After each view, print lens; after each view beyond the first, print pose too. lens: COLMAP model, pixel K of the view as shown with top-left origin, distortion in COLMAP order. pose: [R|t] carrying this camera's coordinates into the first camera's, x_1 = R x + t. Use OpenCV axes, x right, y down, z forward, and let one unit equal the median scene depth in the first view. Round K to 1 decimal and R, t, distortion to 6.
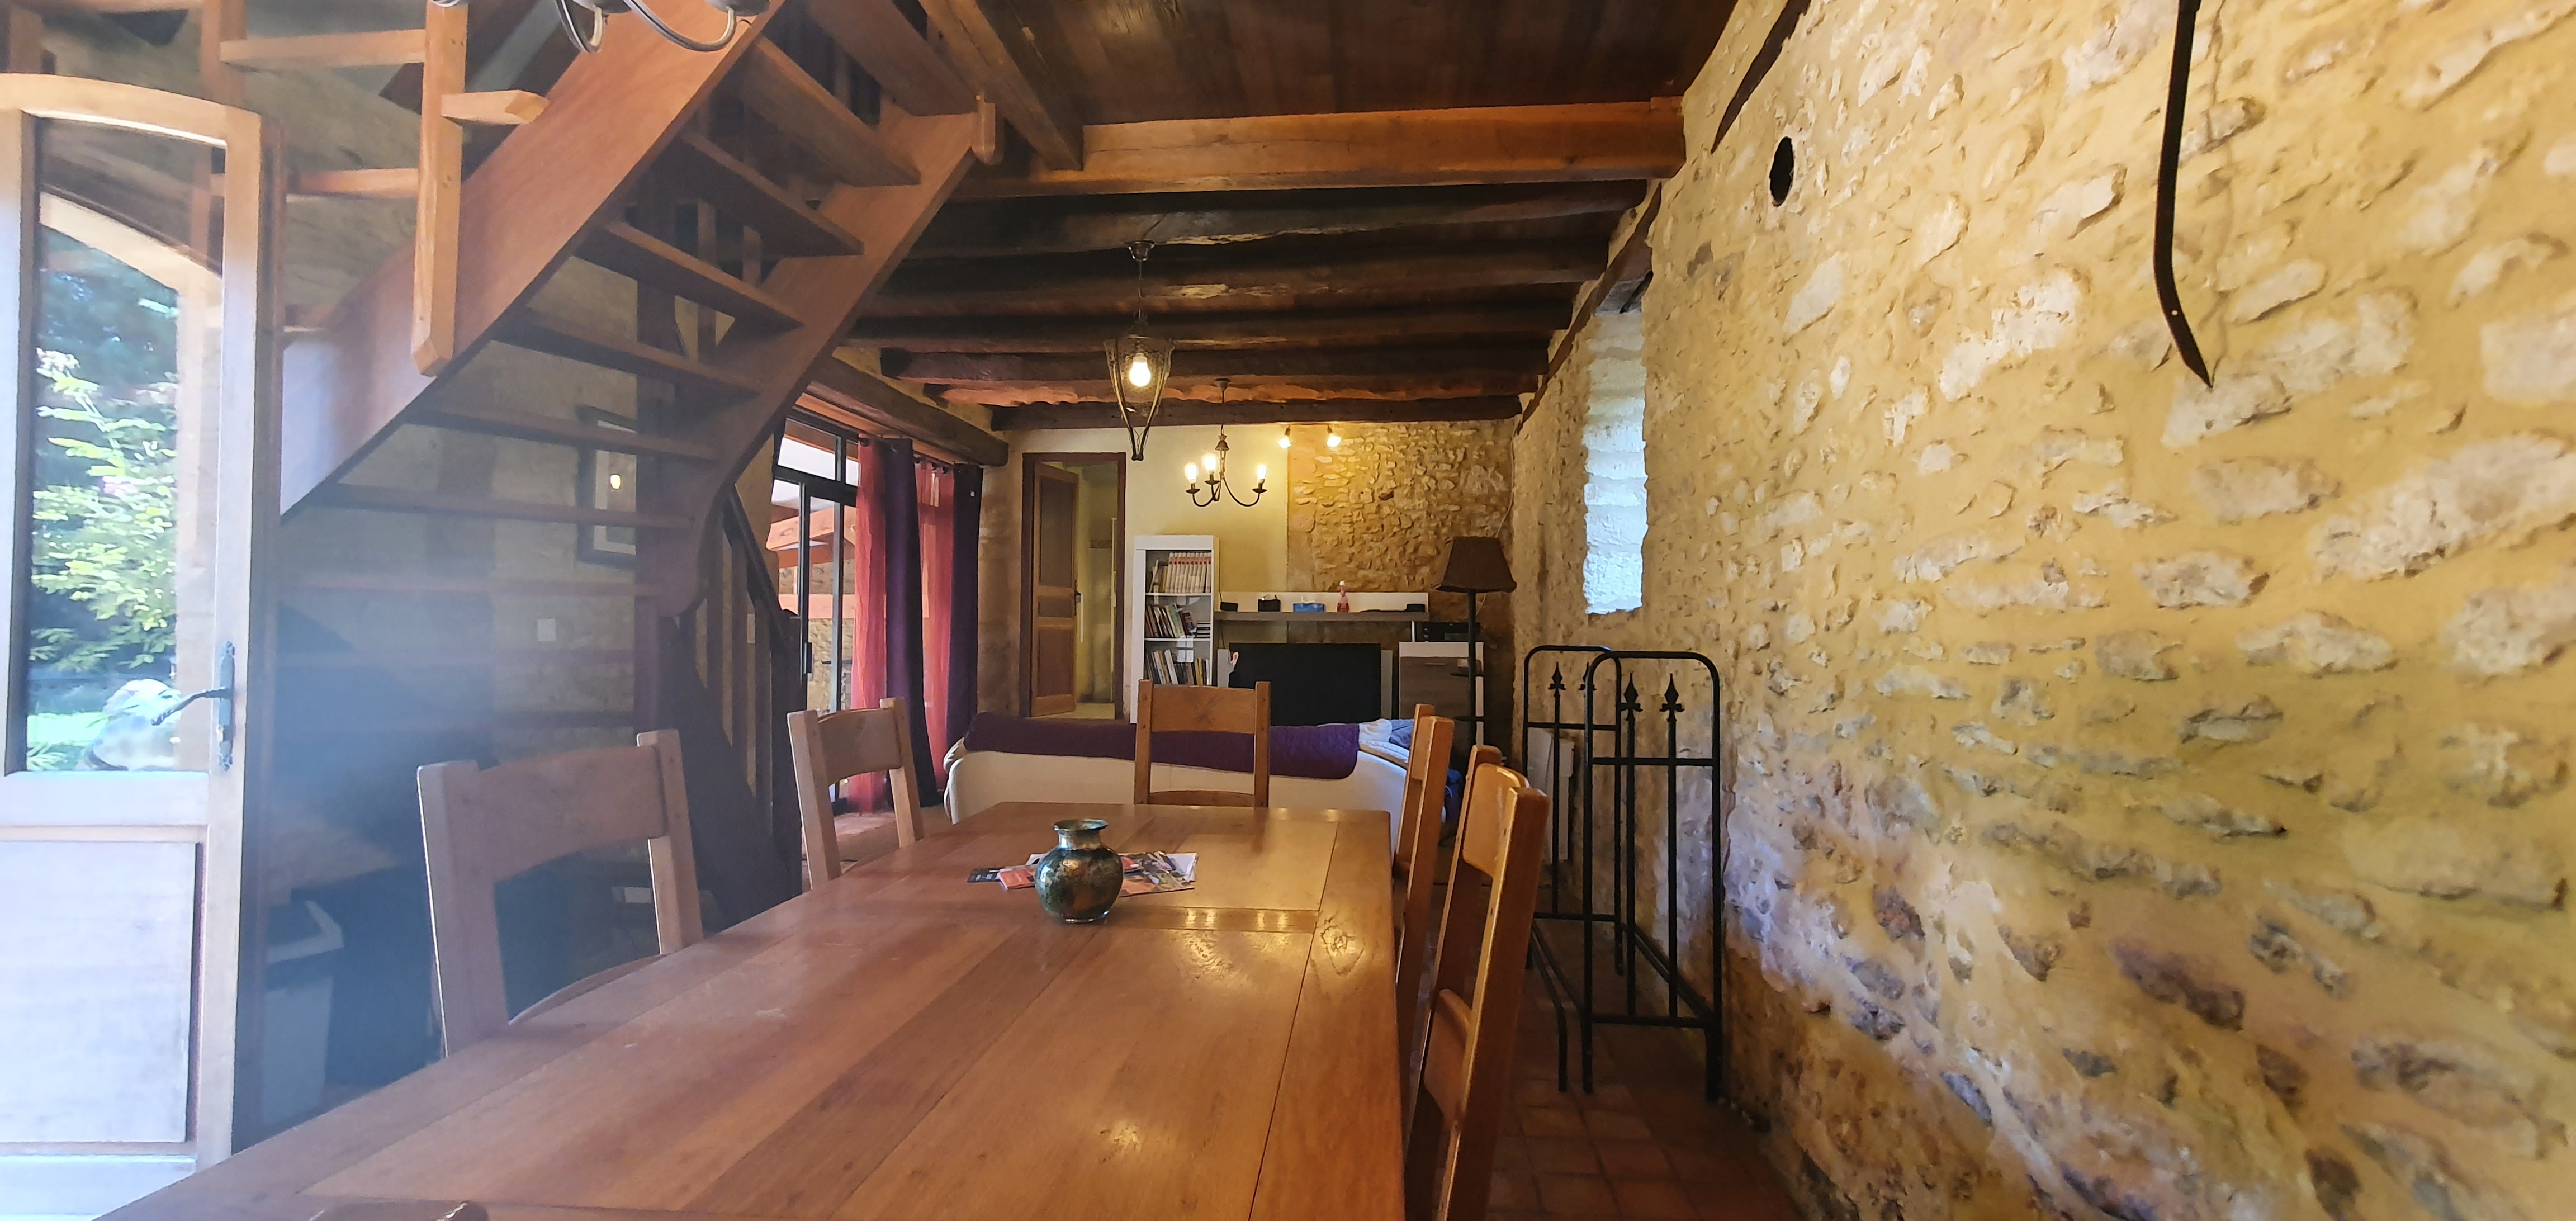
lens RADIAL K [[1019.3, 0, 1294.3], [0, 1019.3, 617.1], [0, 0, 1]] dist [0.003951, -0.000145]
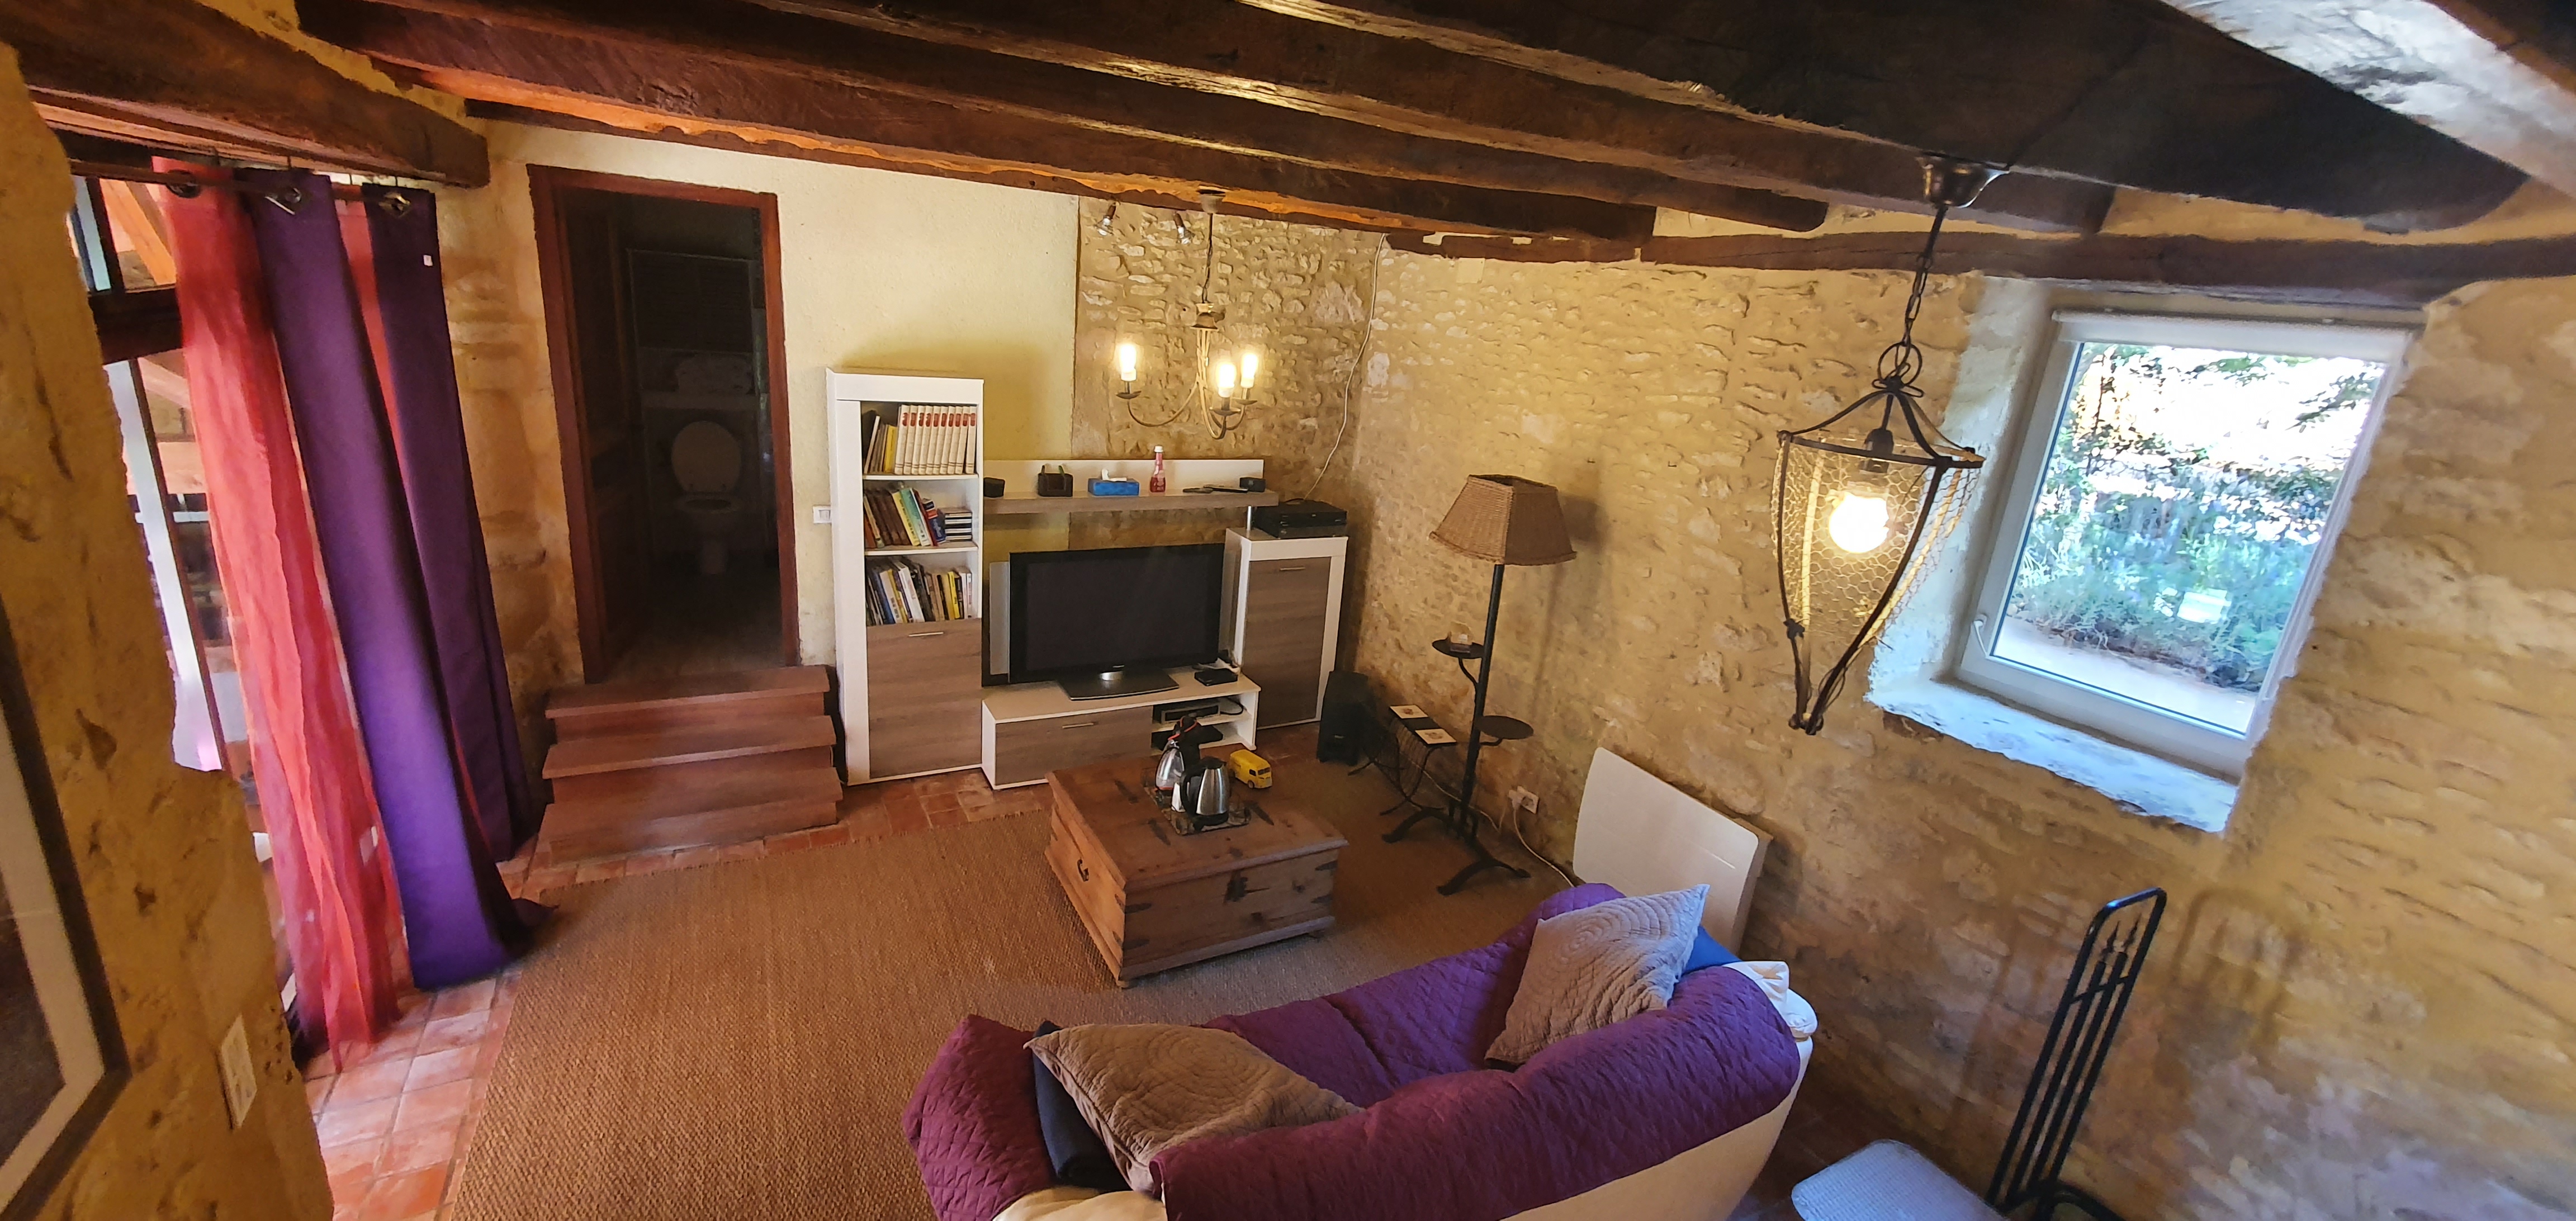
lens RADIAL K [[1019.3, 0, 1289.0], [0, 1019.3, 604.8], [0, 0, 1]] dist [0.003951, -0.000145]
pose [[0.828551, -0.097259, 0.551402, -0.265415], [-0.092110, 0.947705, 0.305567, -0.150420], [-0.552286, -0.303968, 0.776263, 0.391563]]
